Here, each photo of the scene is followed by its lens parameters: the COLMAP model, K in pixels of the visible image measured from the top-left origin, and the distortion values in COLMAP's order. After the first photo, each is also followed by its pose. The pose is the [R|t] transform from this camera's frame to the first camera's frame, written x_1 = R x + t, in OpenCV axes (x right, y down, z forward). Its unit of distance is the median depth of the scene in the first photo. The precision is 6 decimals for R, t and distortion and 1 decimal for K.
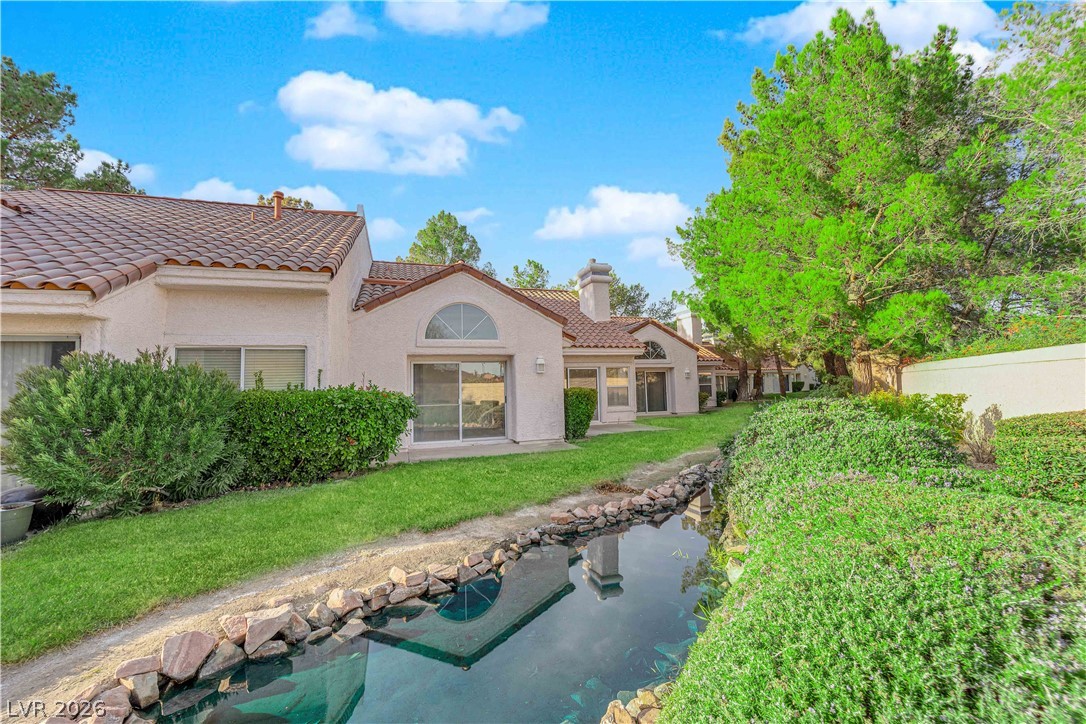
lens RADIAL K [[449.4, 0, 549.7], [0, 449.4, 356.2], [0, 0, 1]] dist [-0.015870, -0.001576]
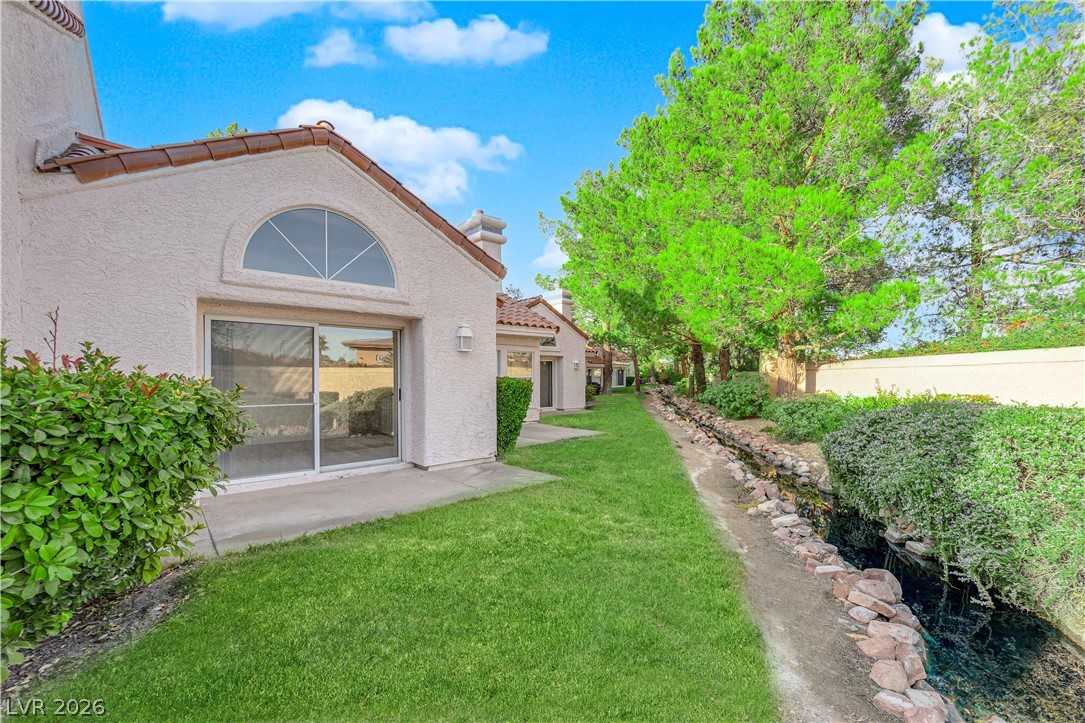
lens RADIAL K [[449.0, 0, 557.8], [0, 449.0, 380.7], [0, 0, 1]] dist [-0.015870, -0.001576]
pose [[0.914486, 0.019970, 0.404125, -0.149712], [-0.050040, 0.996696, 0.063984, 0.031564], [-0.401511, -0.078735, 0.912463, 0.396273]]
